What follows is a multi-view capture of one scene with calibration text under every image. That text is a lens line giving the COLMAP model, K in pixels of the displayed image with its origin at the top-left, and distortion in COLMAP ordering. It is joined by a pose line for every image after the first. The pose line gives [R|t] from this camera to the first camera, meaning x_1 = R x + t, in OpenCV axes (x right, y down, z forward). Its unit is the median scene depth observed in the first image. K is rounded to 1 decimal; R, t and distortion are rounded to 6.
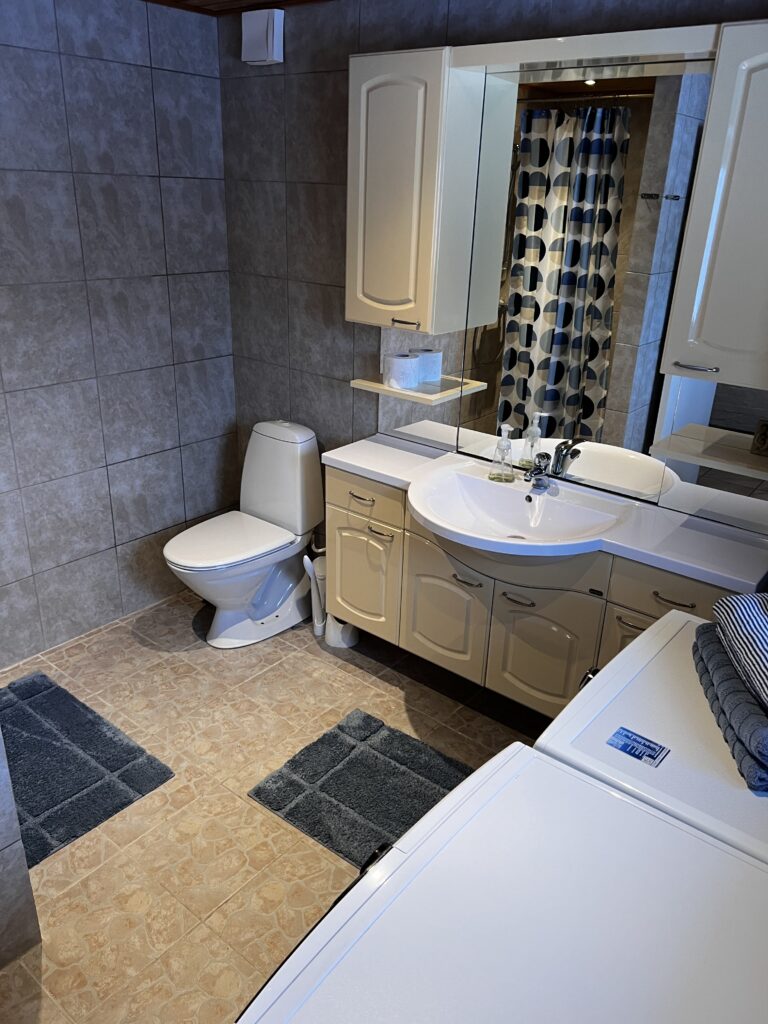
lens RADIAL K [[771.8, 0, 392.5], [0, 771.8, 518.2], [0, 0, 1]] dist [0.039803, -0.045816]
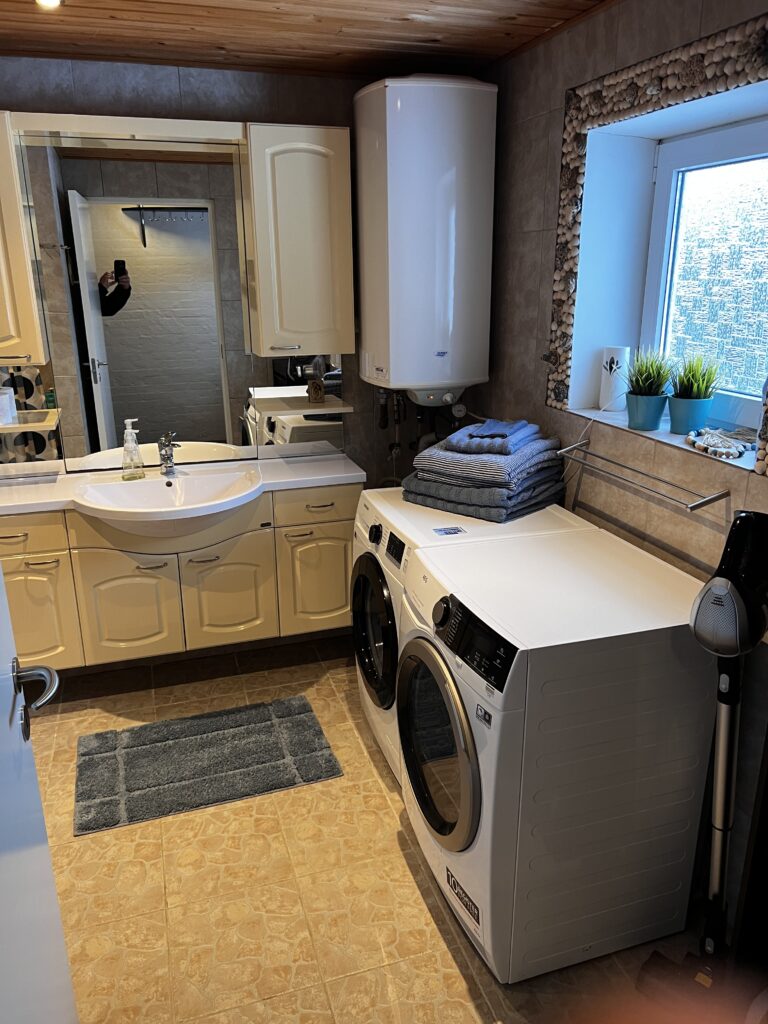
lens RADIAL K [[771.8, 0, 391.3], [0, 771.8, 517.7], [0, 0, 1]] dist [0.039803, -0.045816]
pose [[0.549640, -0.295511, 0.781389, -0.598484], [0.350945, 0.930486, 0.105037, 0.018887], [-0.758111, 0.216492, 0.615141, 0.007651]]
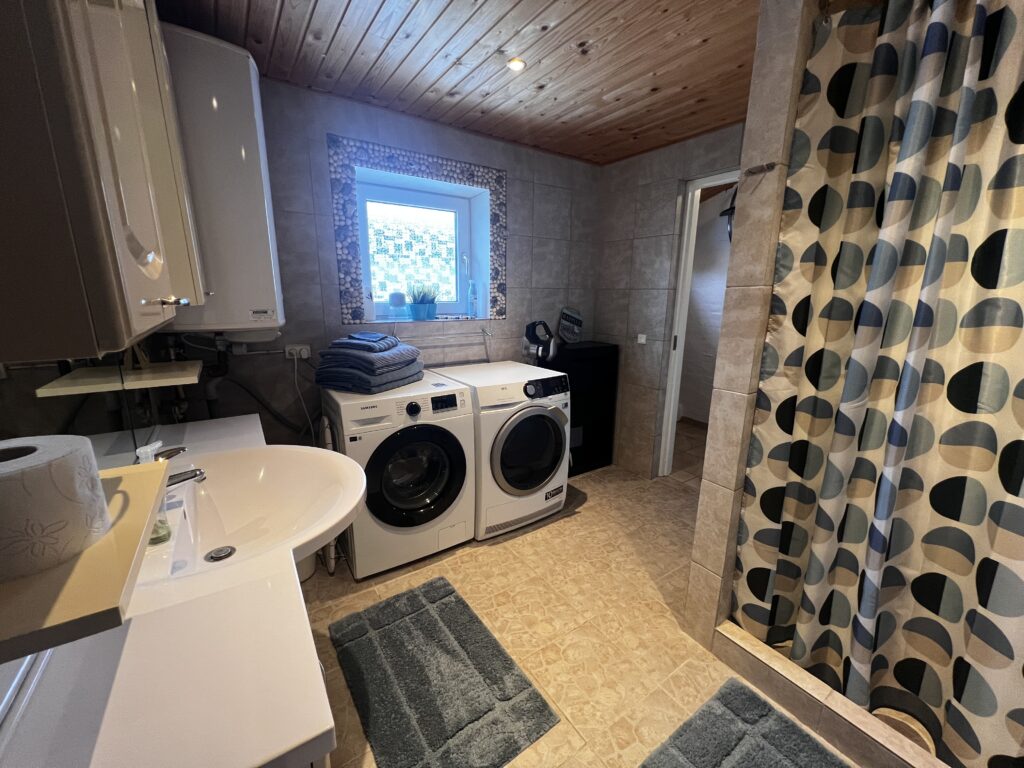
lens RADIAL K [[412.2, 0, 507.9], [0, 412.2, 383.7], [0, 0, 1]] dist [-0.002811, -0.000109]
pose [[-0.952262, -0.113413, 0.283435, -0.219829], [0.074279, 0.814456, 0.575452, -0.338445], [-0.296109, 0.569034, -0.767151, 1.161328]]
